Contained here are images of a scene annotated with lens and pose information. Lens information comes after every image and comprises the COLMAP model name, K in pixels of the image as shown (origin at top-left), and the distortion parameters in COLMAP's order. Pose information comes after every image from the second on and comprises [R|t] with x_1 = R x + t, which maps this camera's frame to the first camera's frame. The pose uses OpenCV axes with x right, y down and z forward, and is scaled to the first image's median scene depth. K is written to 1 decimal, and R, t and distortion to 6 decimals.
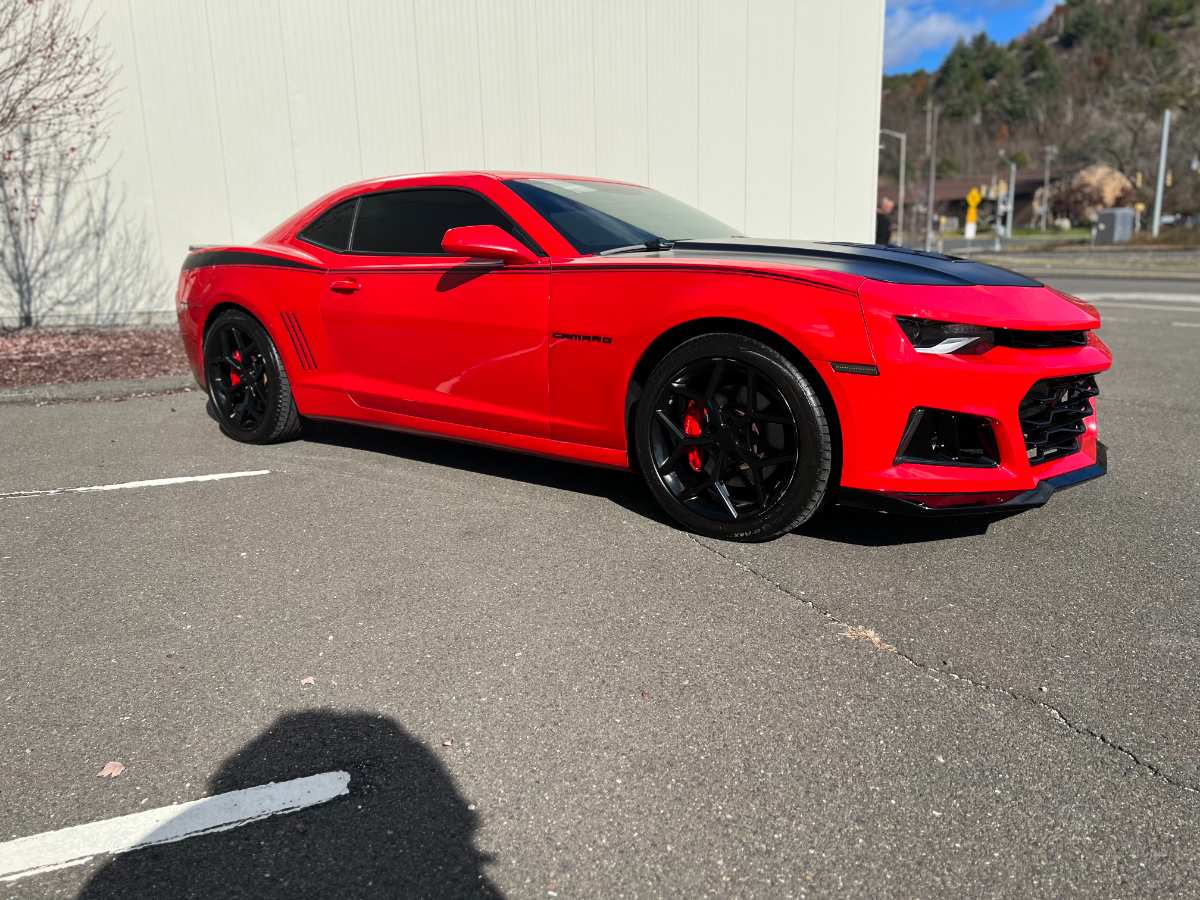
lens RADIAL K [[892.9, 0, 597.0], [0, 892.9, 455.7], [0, 0, 1]] dist [0.063711, -0.065814]
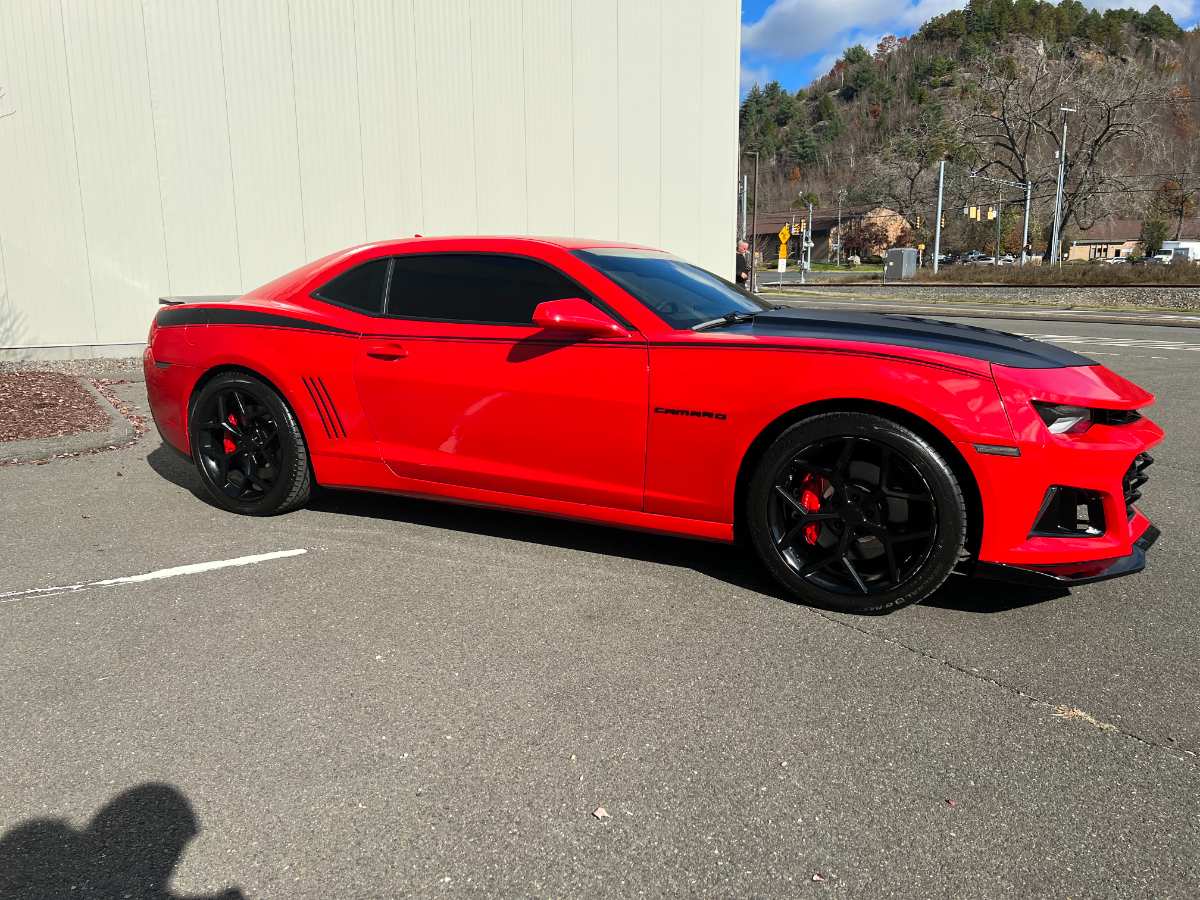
lens RADIAL K [[894.4, 0, 586.3], [0, 894.4, 440.7], [0, 0, 1]] dist [0.060851, -0.062352]
pose [[0.982733, -0.017445, 0.184206, -0.227412], [0.025368, 0.998848, -0.040743, -0.045729], [-0.183283, 0.044712, 0.982043, 0.027027]]
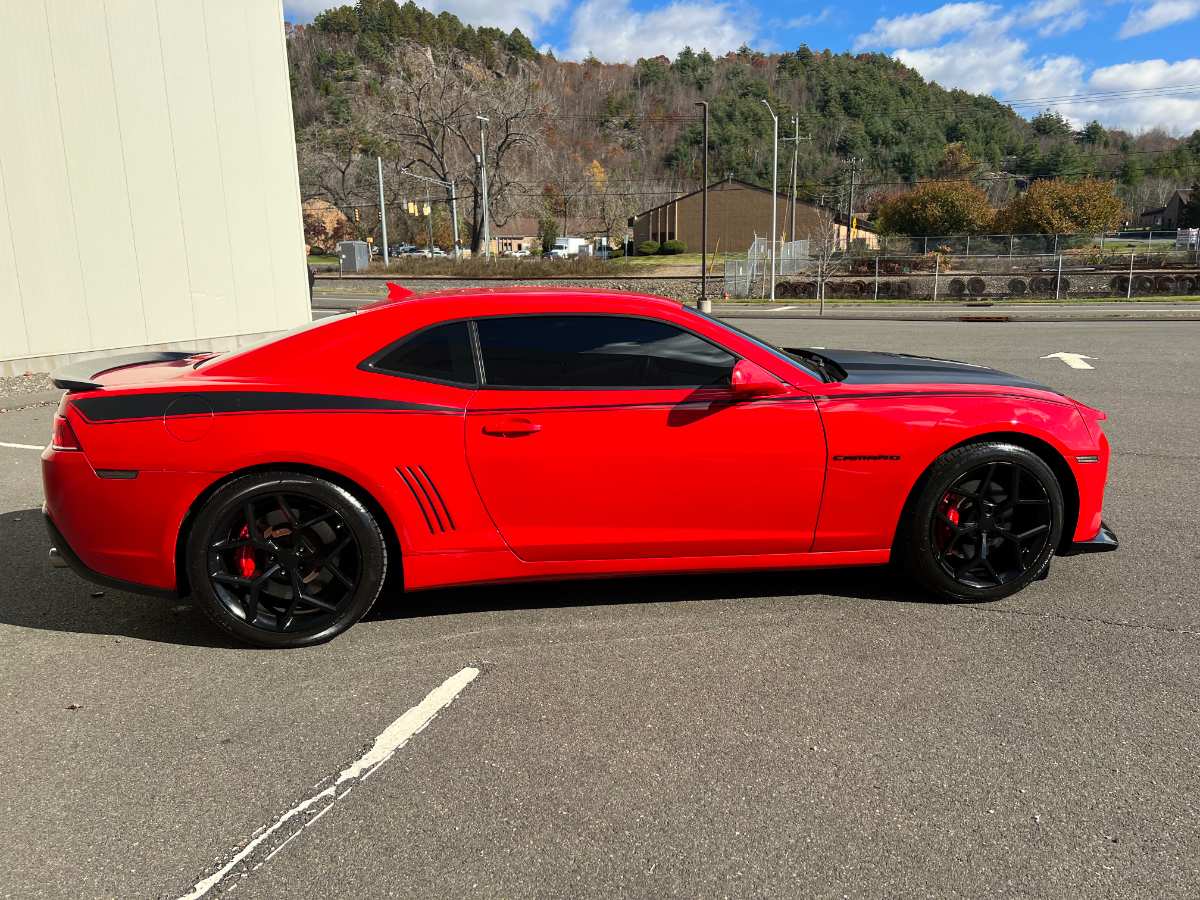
lens RADIAL K [[904.1, 0, 599.9], [0, 904.1, 449.3], [0, 0, 1]] dist [0.053262, -0.065502]
pose [[0.694231, -0.134454, 0.707082, -0.757260], [0.156602, 0.987078, 0.033941, -0.167888], [-0.702509, 0.087168, 0.706316, 0.308787]]
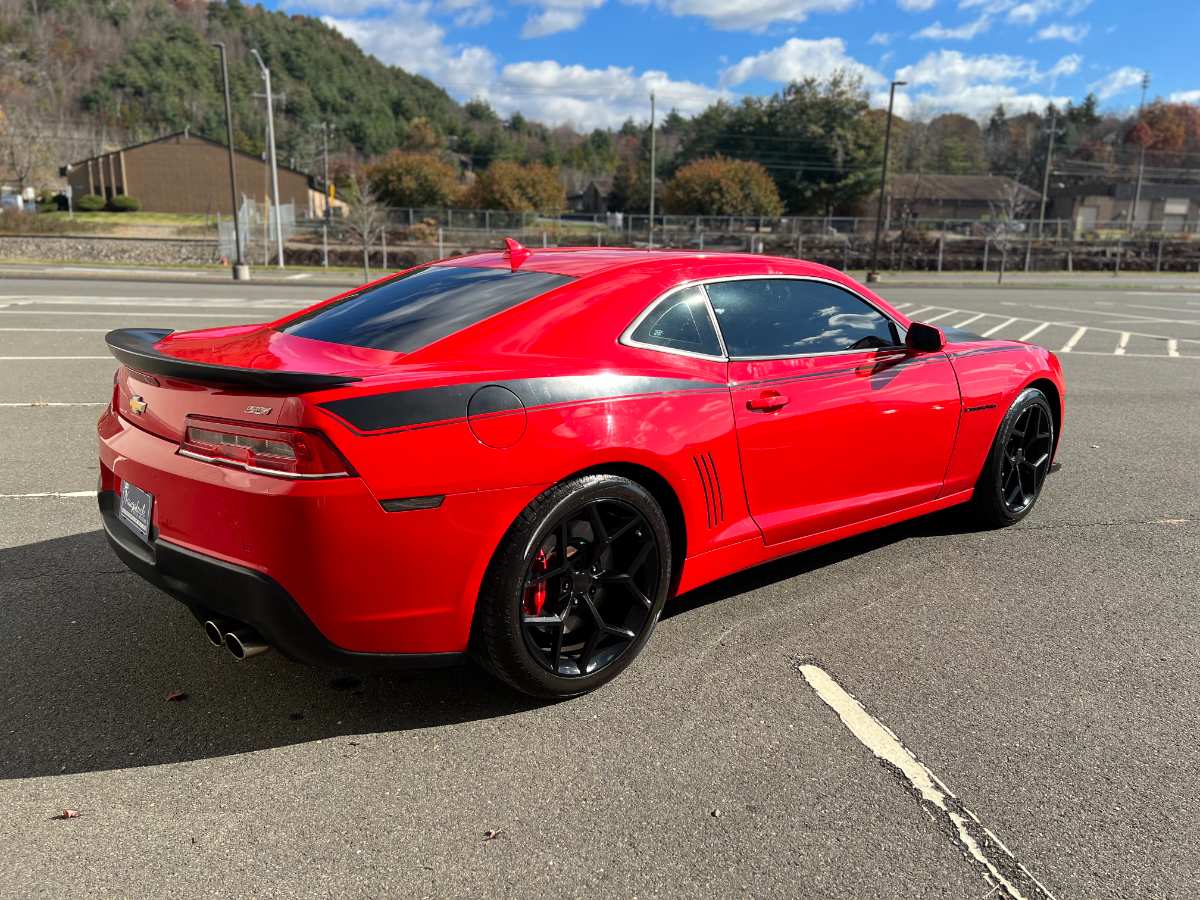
lens RADIAL K [[904.1, 0, 599.9], [0, 904.1, 449.3], [0, 0, 1]] dist [0.053262, -0.065502]
pose [[0.195266, -0.202476, 0.959622, -0.977490], [0.188358, 0.967985, 0.165913, -0.279901], [-0.962493, 0.148356, 0.227152, 0.885056]]
